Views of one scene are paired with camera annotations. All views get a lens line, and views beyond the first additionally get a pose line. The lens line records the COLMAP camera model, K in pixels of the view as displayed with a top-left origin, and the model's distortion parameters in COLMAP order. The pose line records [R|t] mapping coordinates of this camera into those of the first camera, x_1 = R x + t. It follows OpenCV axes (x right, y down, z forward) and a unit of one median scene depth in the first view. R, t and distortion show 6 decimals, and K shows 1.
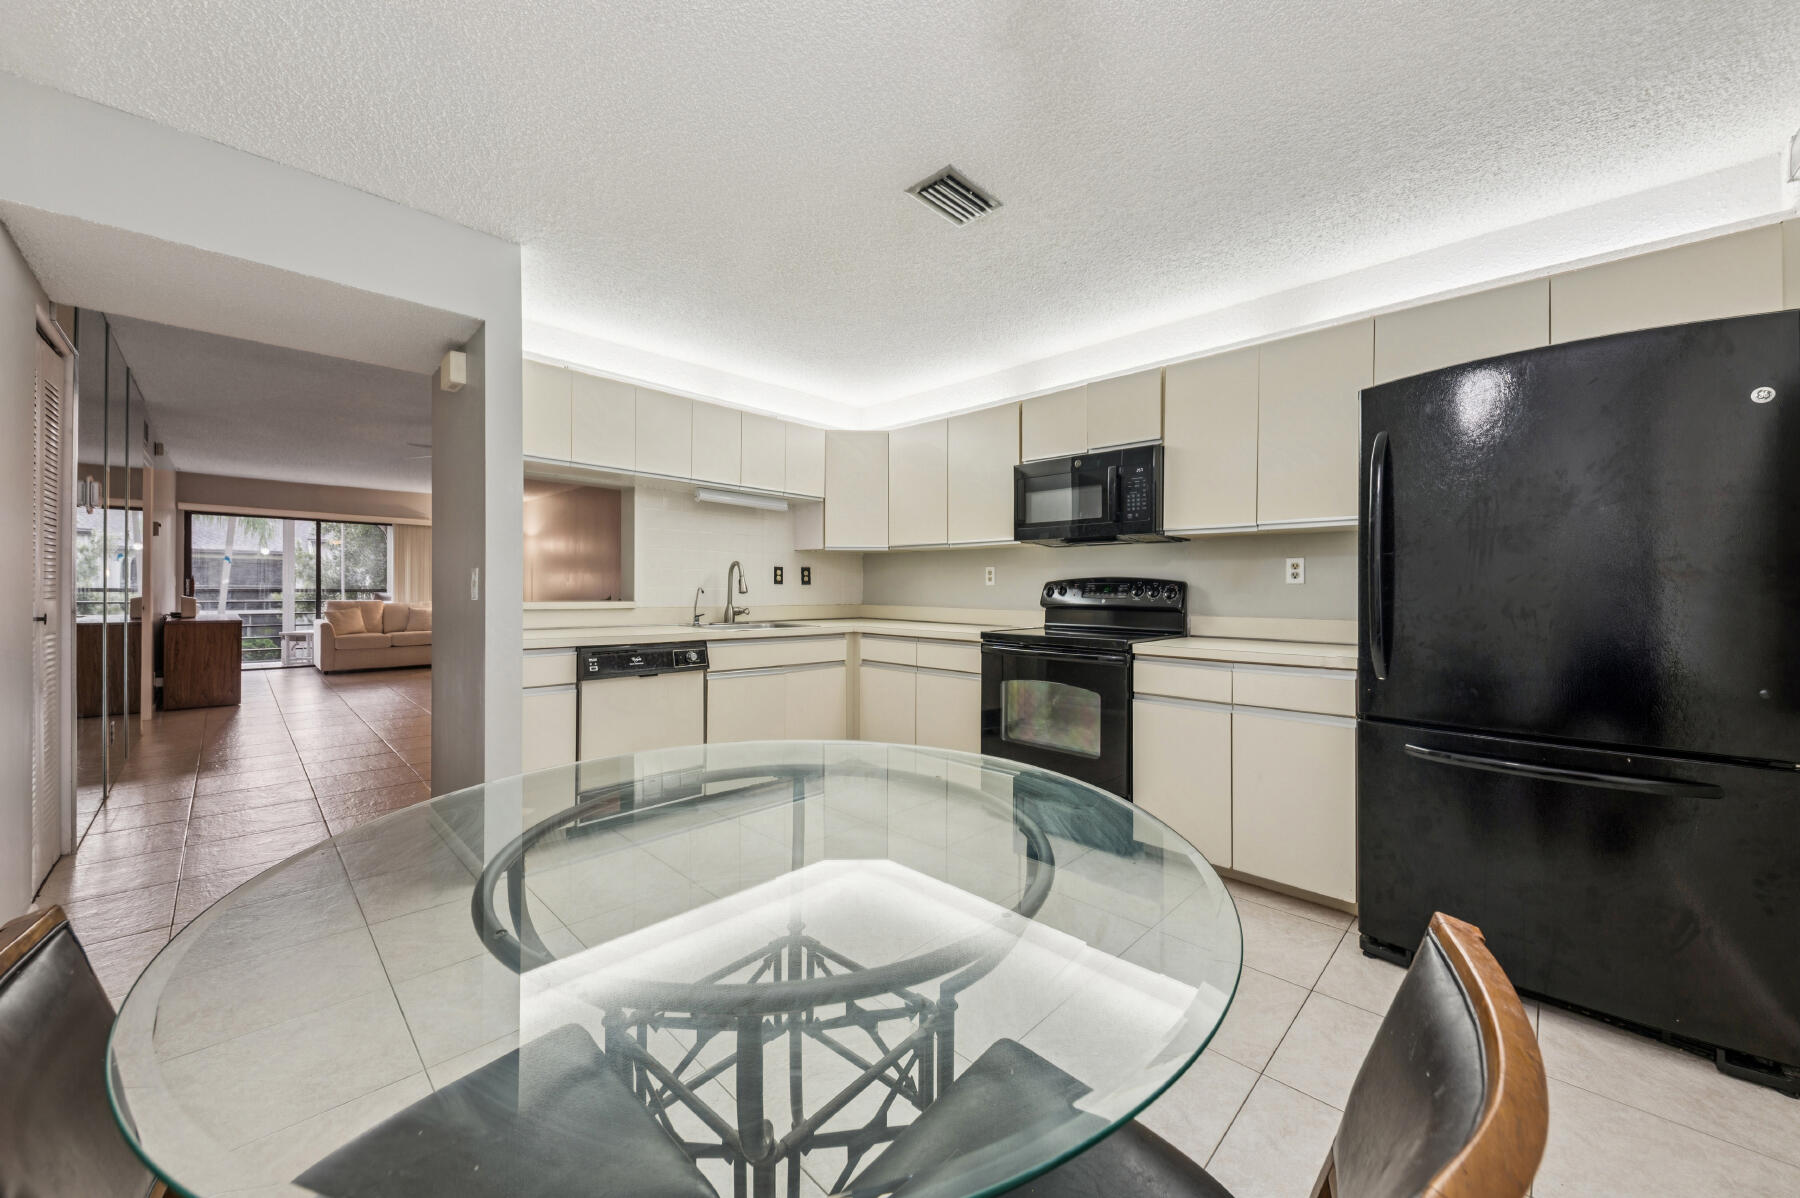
lens RADIAL K [[667.5, 0, 903.0], [0, 667.5, 580.7], [0, 0, 1]] dist [-0.000226, -0.000064]
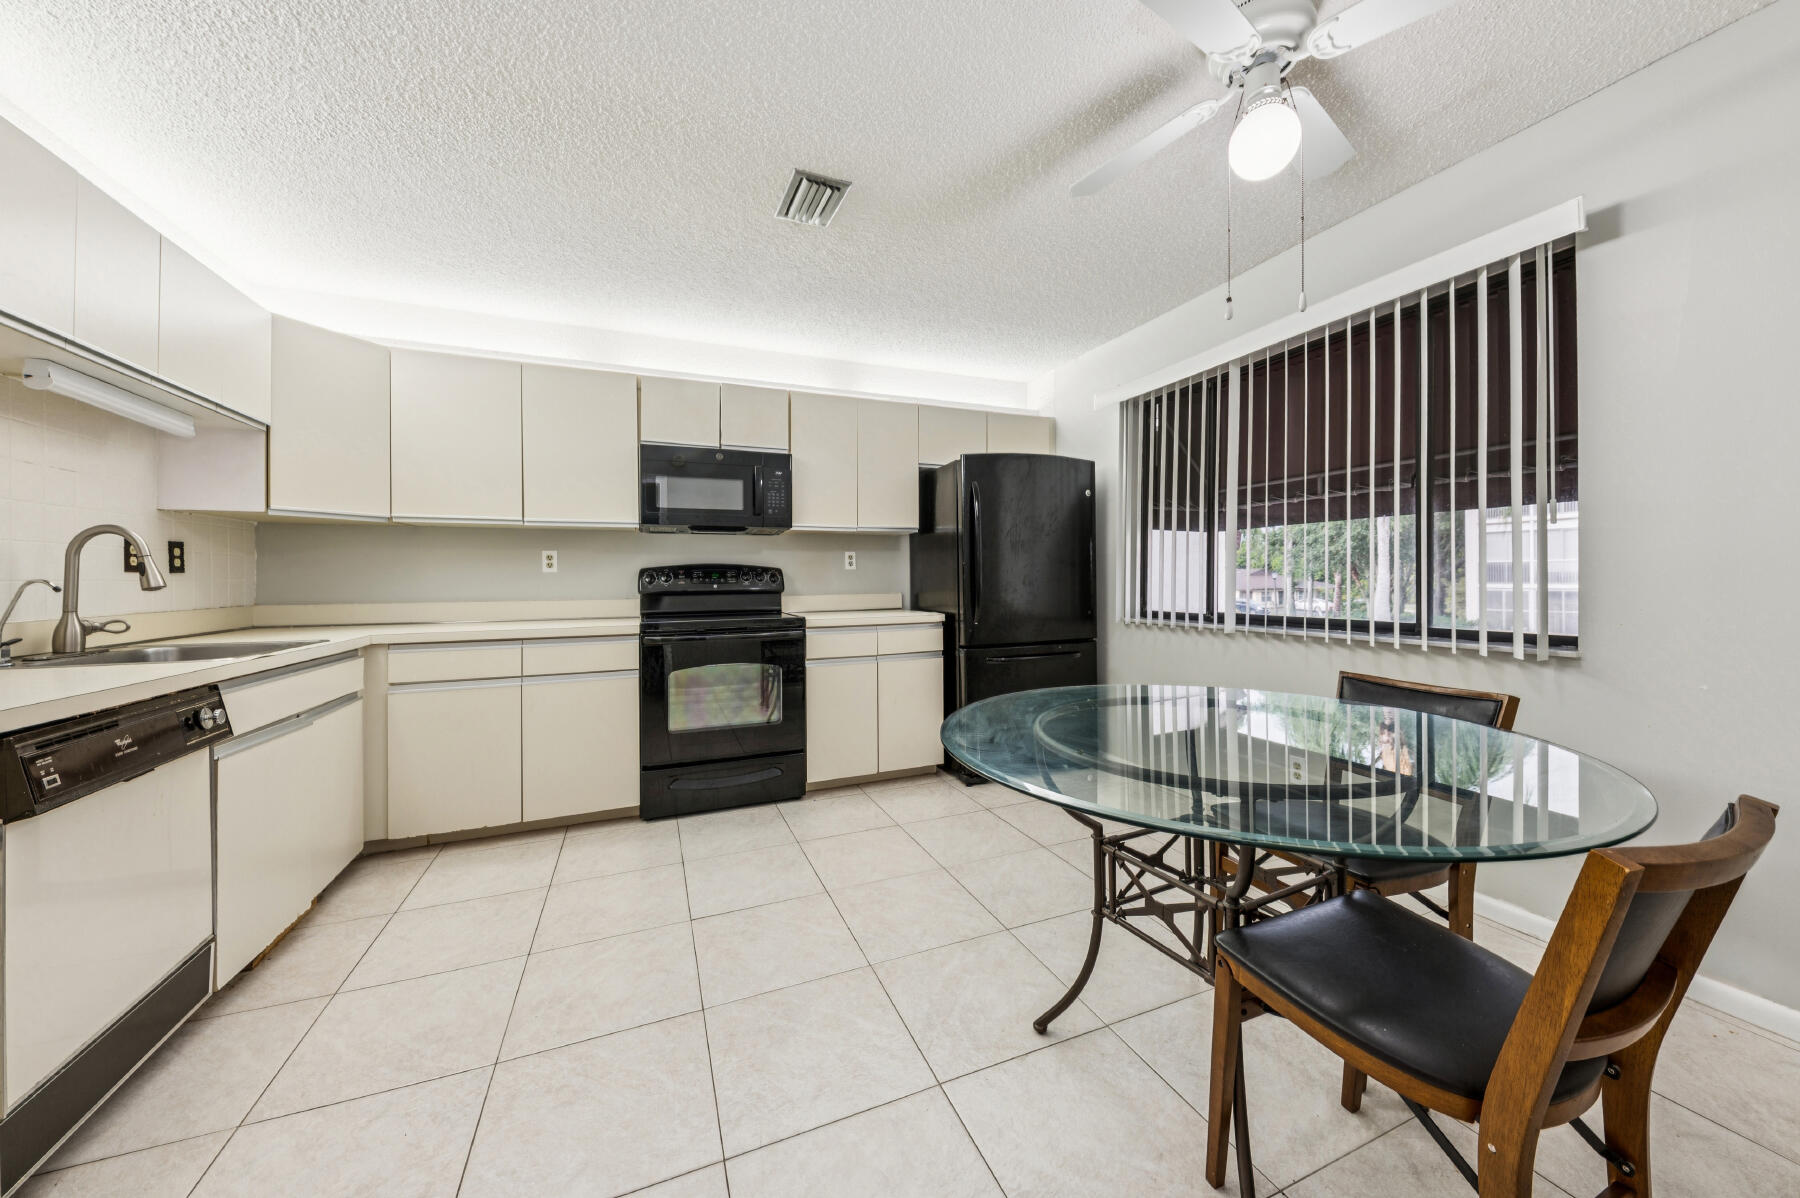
lens RADIAL K [[609.1, 0, 891.5], [0, 609.1, 574.3], [0, 0, 1]] dist [0.000079, -0.000002]
pose [[0.396491, -0.003789, 0.918031, -0.504383], [-0.000607, 0.999990, 0.004390, 0.007496], [-0.918038, -0.002298, 0.396485, 0.352099]]
